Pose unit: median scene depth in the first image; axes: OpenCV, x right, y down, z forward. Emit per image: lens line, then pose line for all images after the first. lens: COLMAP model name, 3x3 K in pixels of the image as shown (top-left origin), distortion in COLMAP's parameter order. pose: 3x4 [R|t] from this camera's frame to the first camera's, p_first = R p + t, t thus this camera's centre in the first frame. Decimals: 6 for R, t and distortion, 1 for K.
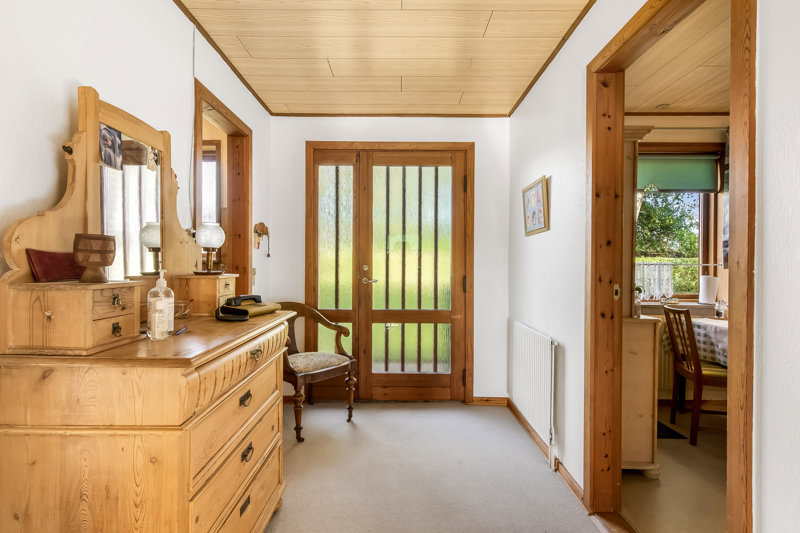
lens RADIAL K [[380.6, 0, 403.5], [0, 380.6, 265.0], [0, 0, 1]] dist [0.009471, -0.002275]
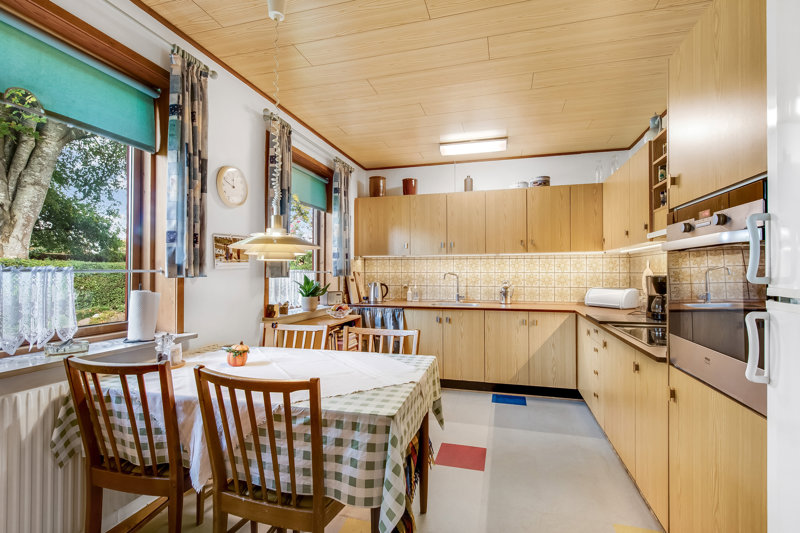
lens RADIAL K [[380.6, 0, 404.8], [0, 380.6, 270.9], [0, 0, 1]] dist [0.009471, -0.002275]
pose [[0.278031, 0.000531, 0.960572, 0.342785], [0.003684, 0.999992, -0.001619, 0.001008], [-0.960565, 0.003989, 0.278027, 0.447056]]
